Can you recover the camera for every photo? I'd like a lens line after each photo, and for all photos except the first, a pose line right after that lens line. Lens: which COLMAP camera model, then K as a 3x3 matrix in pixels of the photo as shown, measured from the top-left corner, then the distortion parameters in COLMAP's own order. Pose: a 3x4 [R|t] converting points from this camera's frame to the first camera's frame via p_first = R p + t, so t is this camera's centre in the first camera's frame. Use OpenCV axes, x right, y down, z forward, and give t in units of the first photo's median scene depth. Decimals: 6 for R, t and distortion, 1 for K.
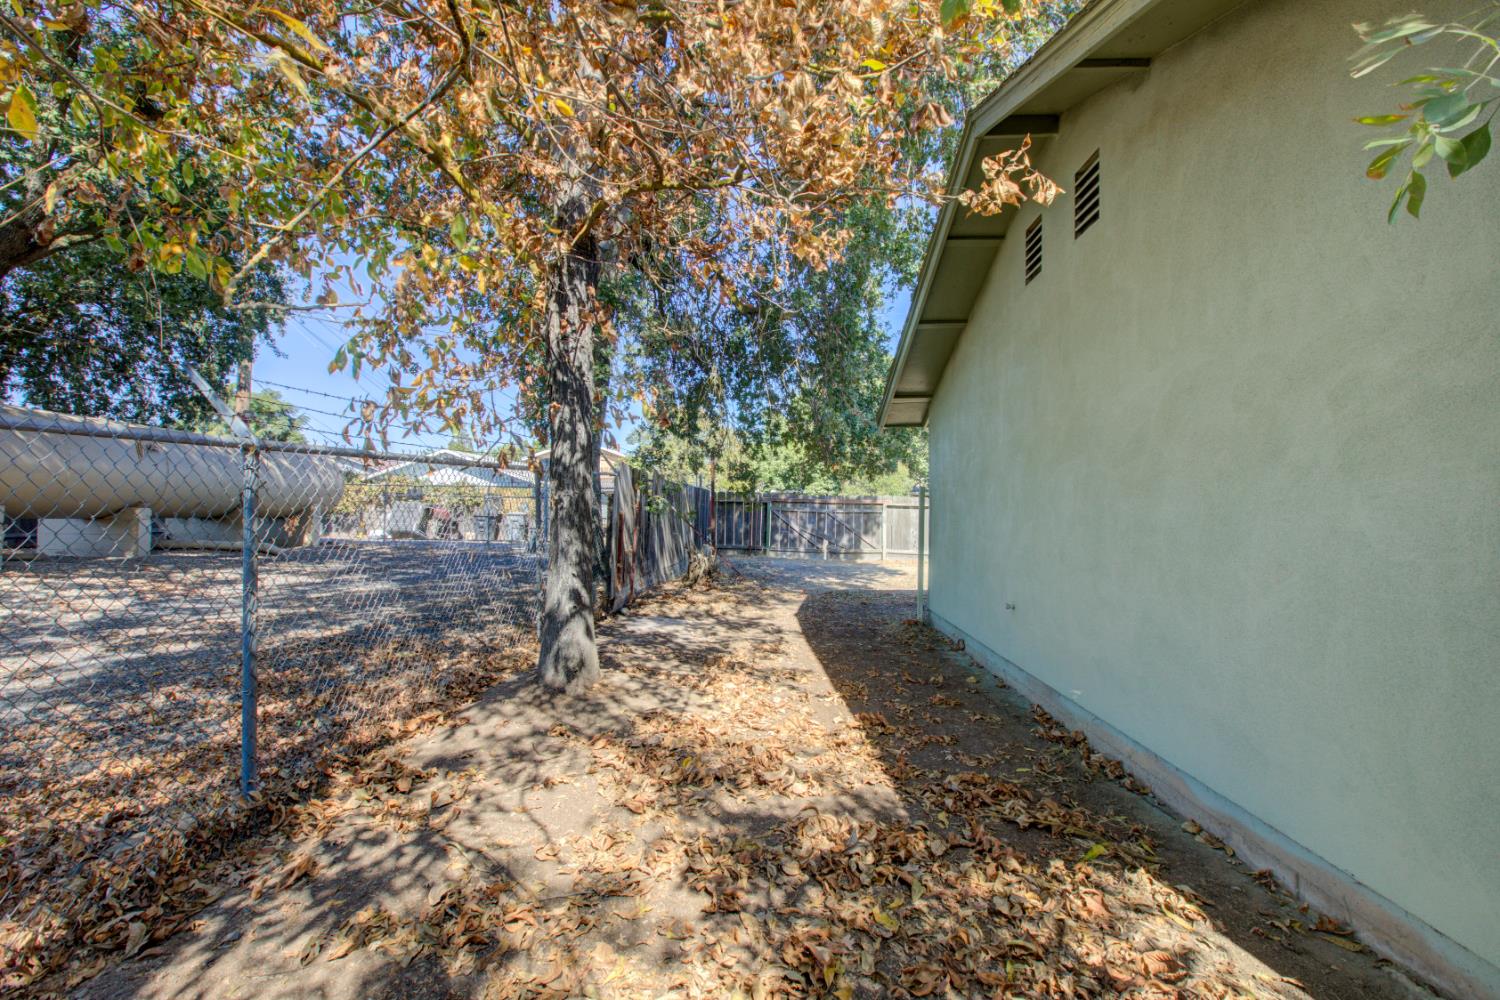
lens RADIAL K [[681.2, 0, 756.1], [0, 681.2, 499.3], [0, 0, 1]] dist [-0.005485, 0.000909]
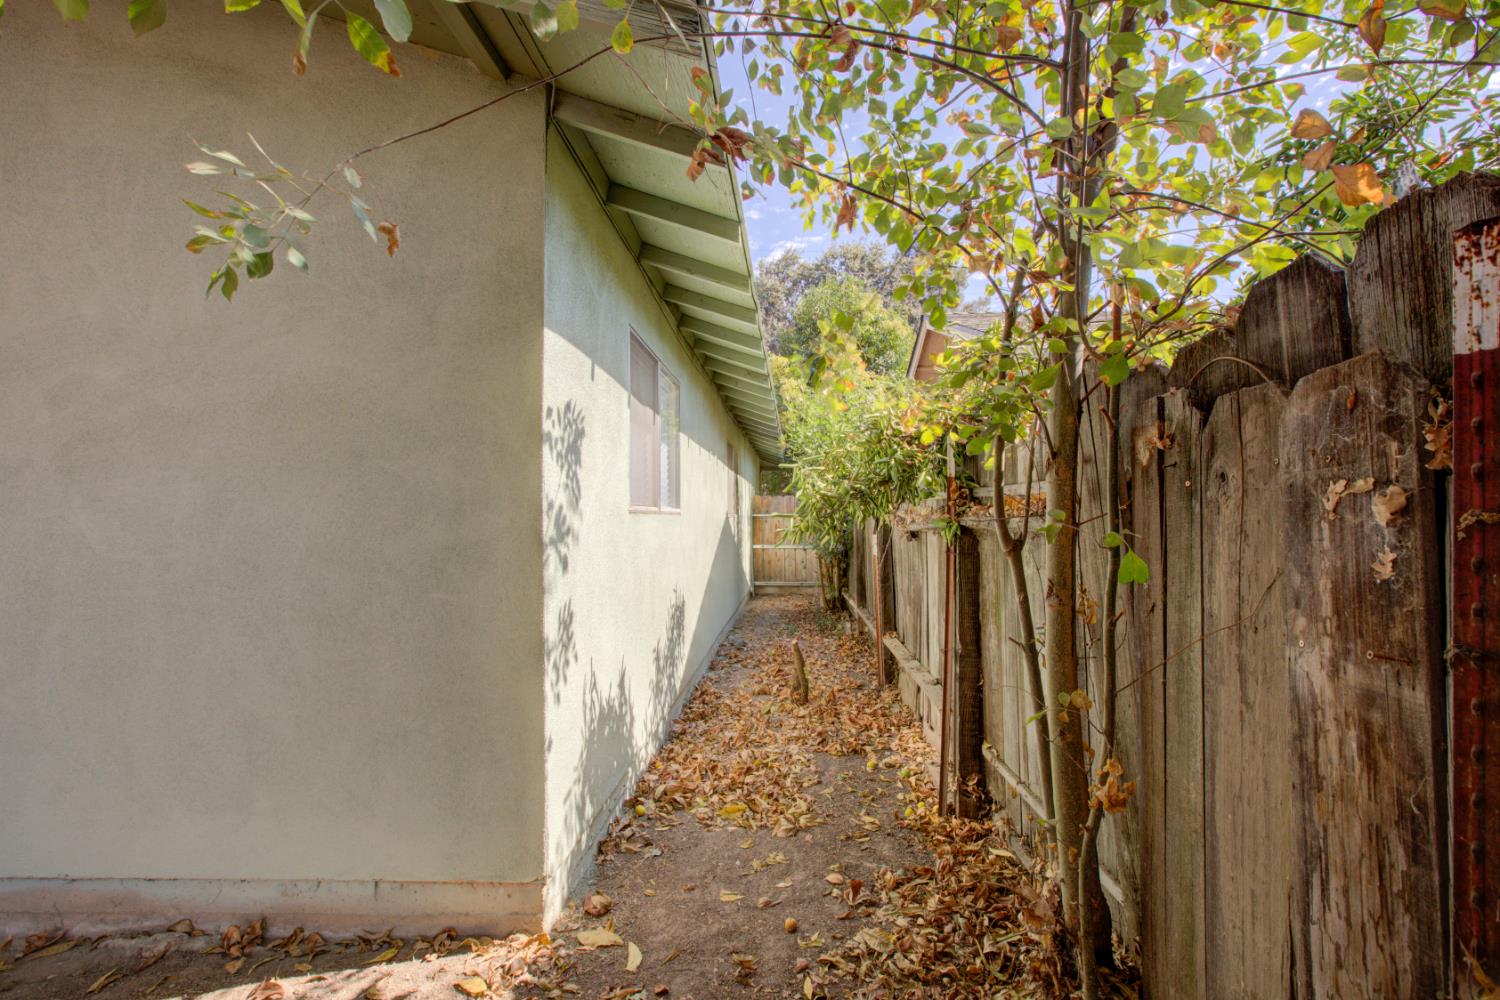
lens RADIAL K [[681.2, 0, 755.4], [0, 681.2, 497.3], [0, 0, 1]] dist [-0.005485, 0.000909]
pose [[0.007979, 0.016711, 0.999829, -0.133051], [-0.014026, 0.999764, -0.016598, -0.005039], [-0.999870, -0.013891, 0.008212, -0.023716]]
